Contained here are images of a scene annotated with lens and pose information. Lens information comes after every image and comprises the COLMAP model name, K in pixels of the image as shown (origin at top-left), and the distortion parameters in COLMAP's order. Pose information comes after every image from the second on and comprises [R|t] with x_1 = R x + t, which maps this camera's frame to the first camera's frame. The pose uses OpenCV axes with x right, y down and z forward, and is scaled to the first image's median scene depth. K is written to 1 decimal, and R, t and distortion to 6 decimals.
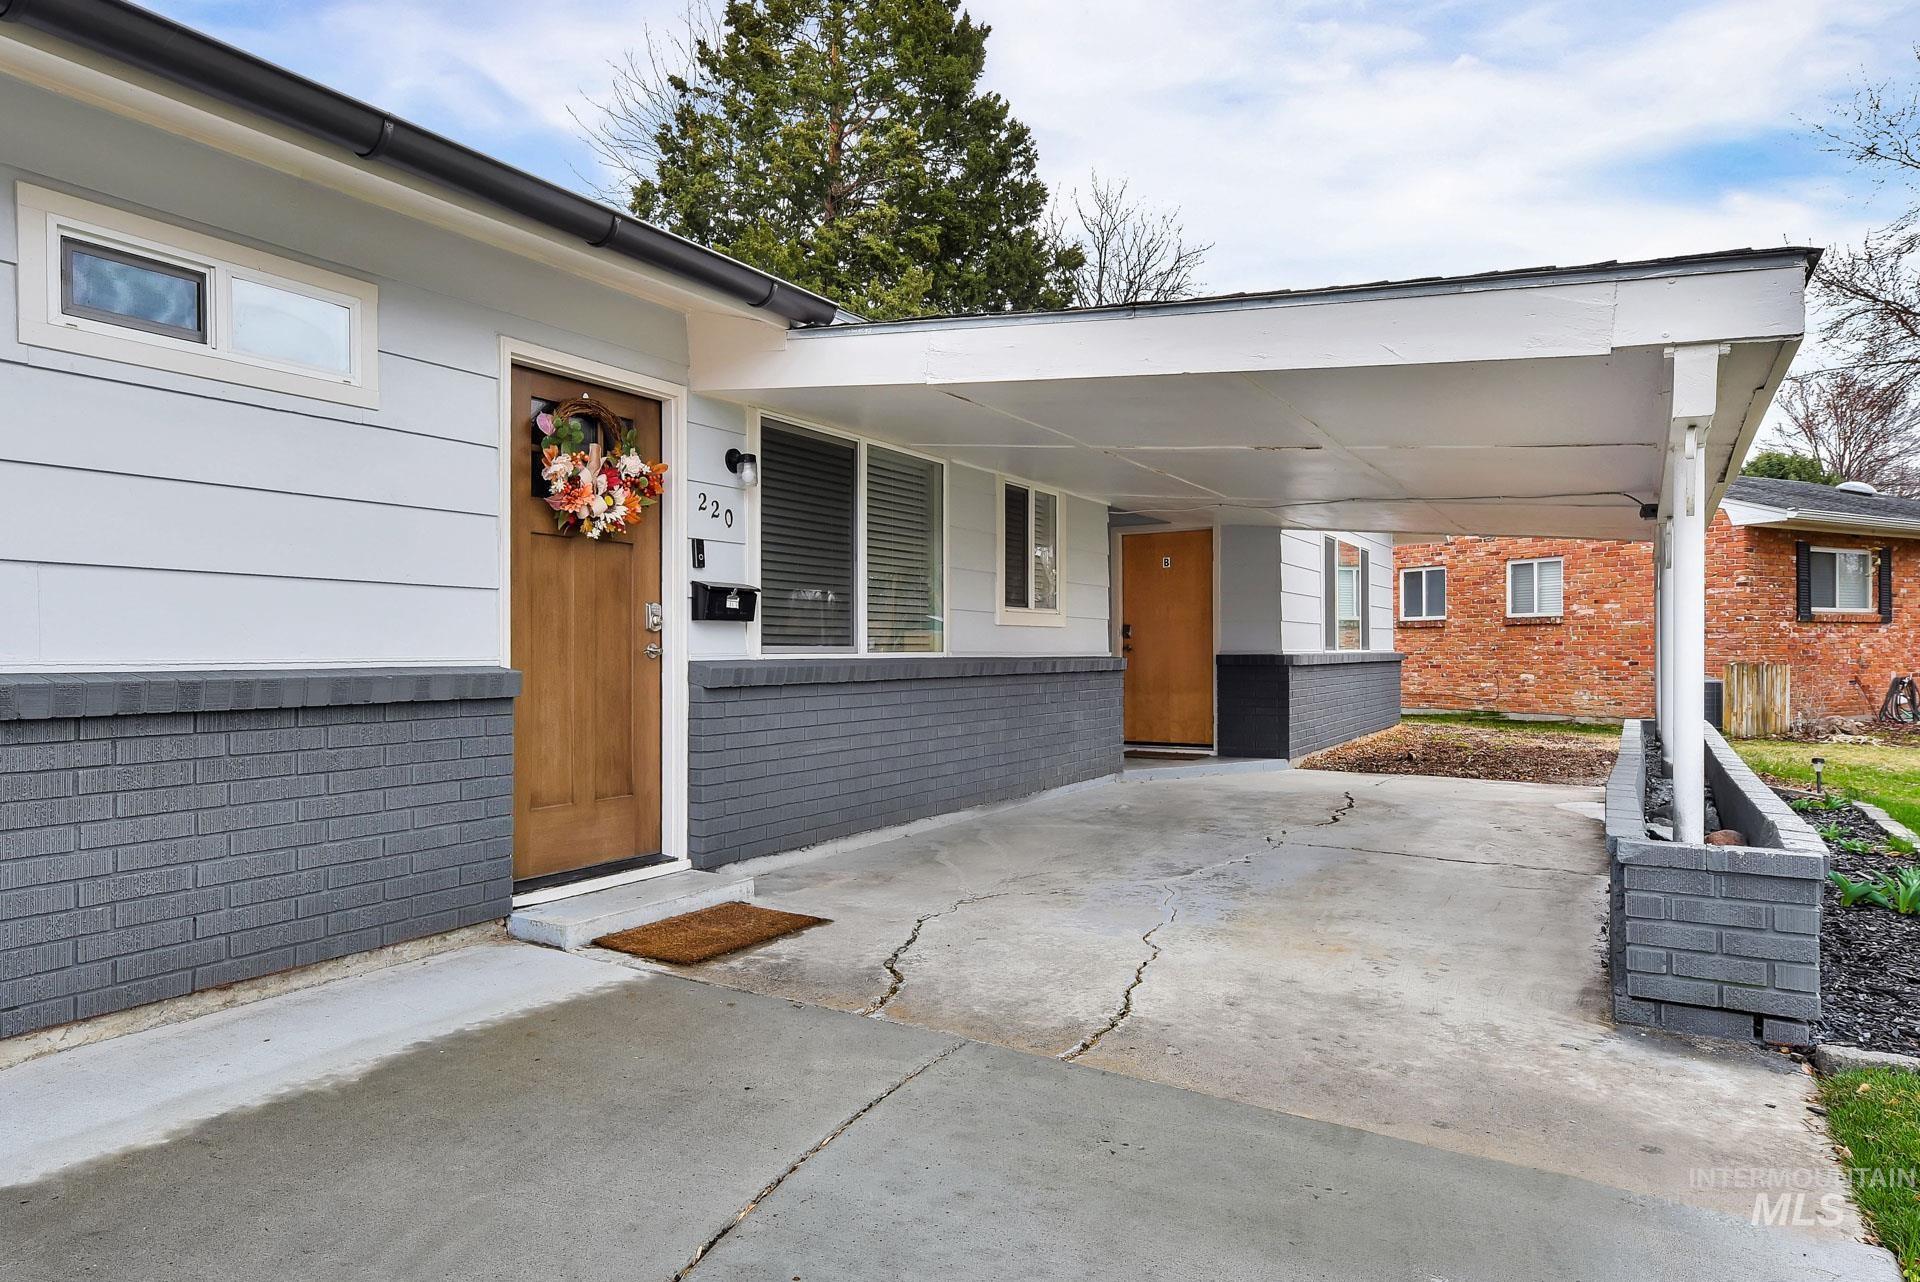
lens RADIAL K [[935.1, 0, 959.5], [0, 935.1, 650.6], [0, 0, 1]] dist [-0.000902, 0.000031]
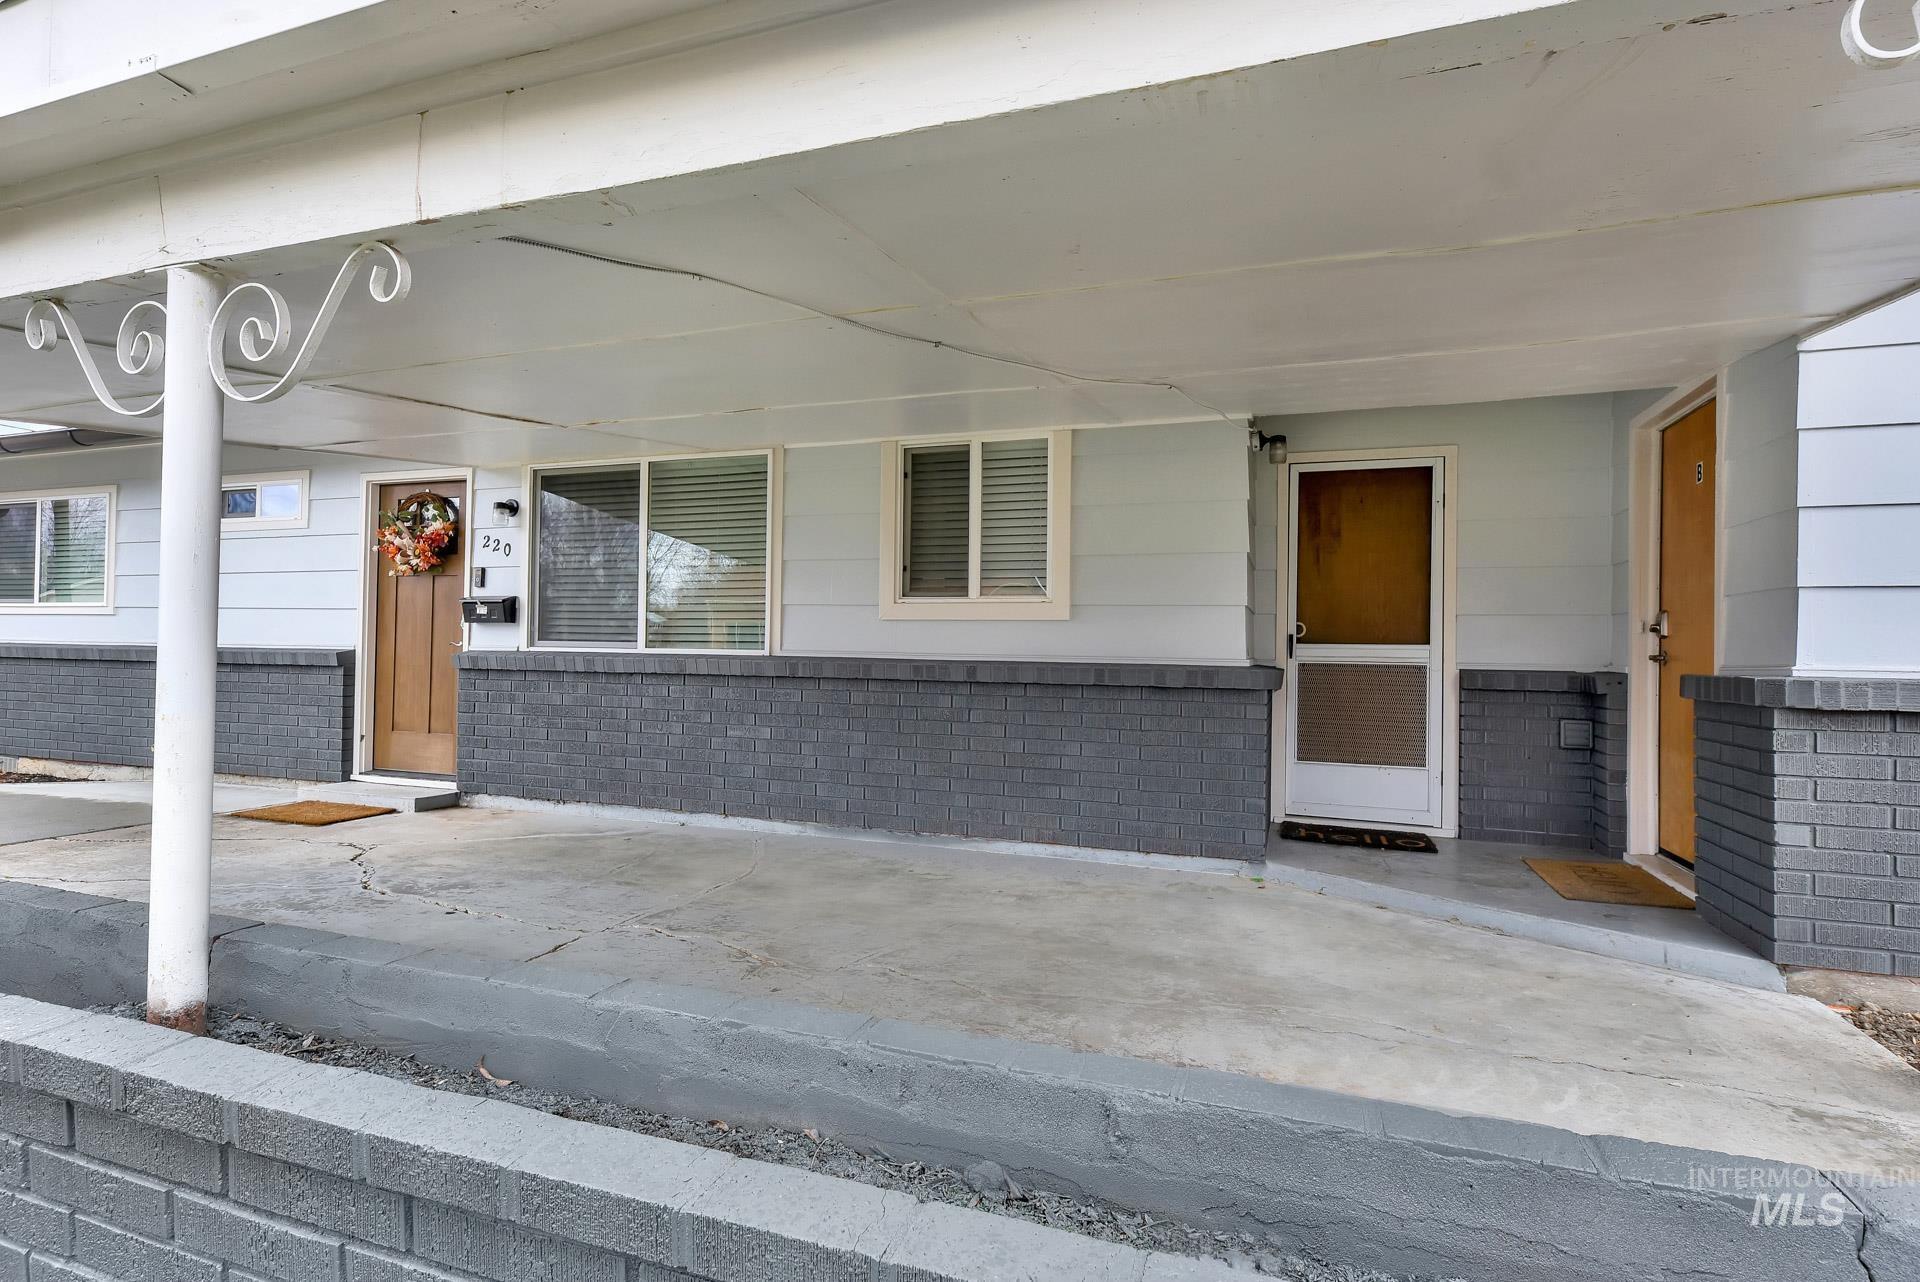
lens RADIAL K [[935.1, 0, 963.3], [0, 935.1, 633.7], [0, 0, 1]] dist [-0.000902, 0.000031]
pose [[0.315103, -0.005465, -0.949042, 1.077527], [-0.014855, 0.999833, -0.010690, -0.009021], [0.948941, 0.017466, 0.314969, 1.004663]]
